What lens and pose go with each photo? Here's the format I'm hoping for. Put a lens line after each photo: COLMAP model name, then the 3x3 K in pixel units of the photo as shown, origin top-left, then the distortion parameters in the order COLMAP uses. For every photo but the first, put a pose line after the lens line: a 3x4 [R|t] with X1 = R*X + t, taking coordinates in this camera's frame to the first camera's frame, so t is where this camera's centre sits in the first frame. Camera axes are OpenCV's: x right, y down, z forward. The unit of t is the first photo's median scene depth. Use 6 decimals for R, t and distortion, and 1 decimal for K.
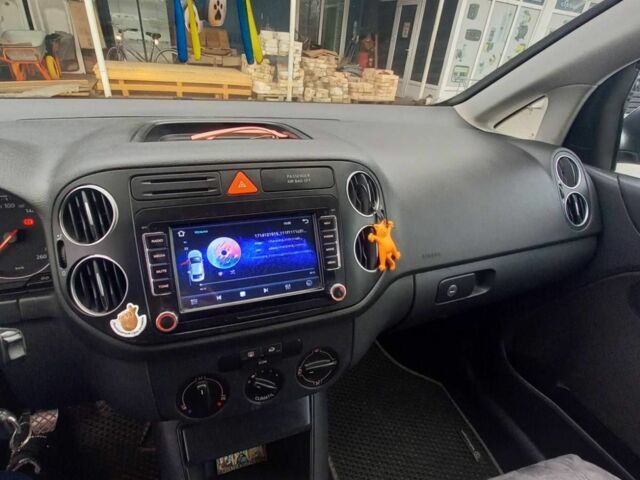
lens RADIAL K [[328.8, 0, 320.4], [0, 328.8, 250.5], [0, 0, 1]] dist [0.001719, -0.013029]
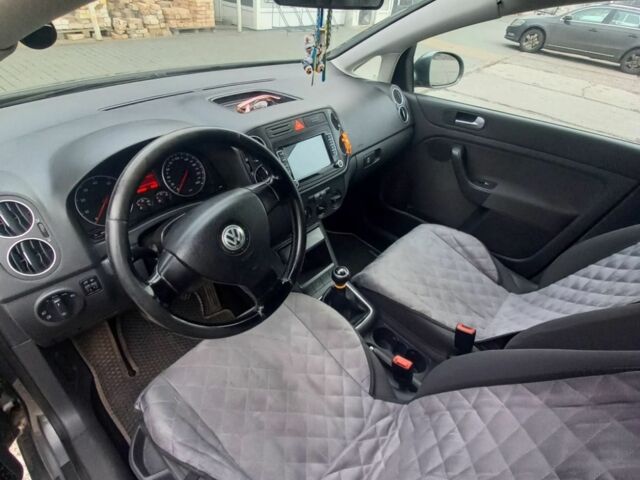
lens RADIAL K [[328.8, 0, 320.4], [0, 328.8, 250.5], [0, 0, 1]] dist [0.001719, -0.013029]
pose [[0.872856, -0.310632, 0.376338, -0.624524], [0.232542, 0.942802, 0.238850, 0.059323], [-0.429006, -0.120967, 0.895165, -0.641942]]
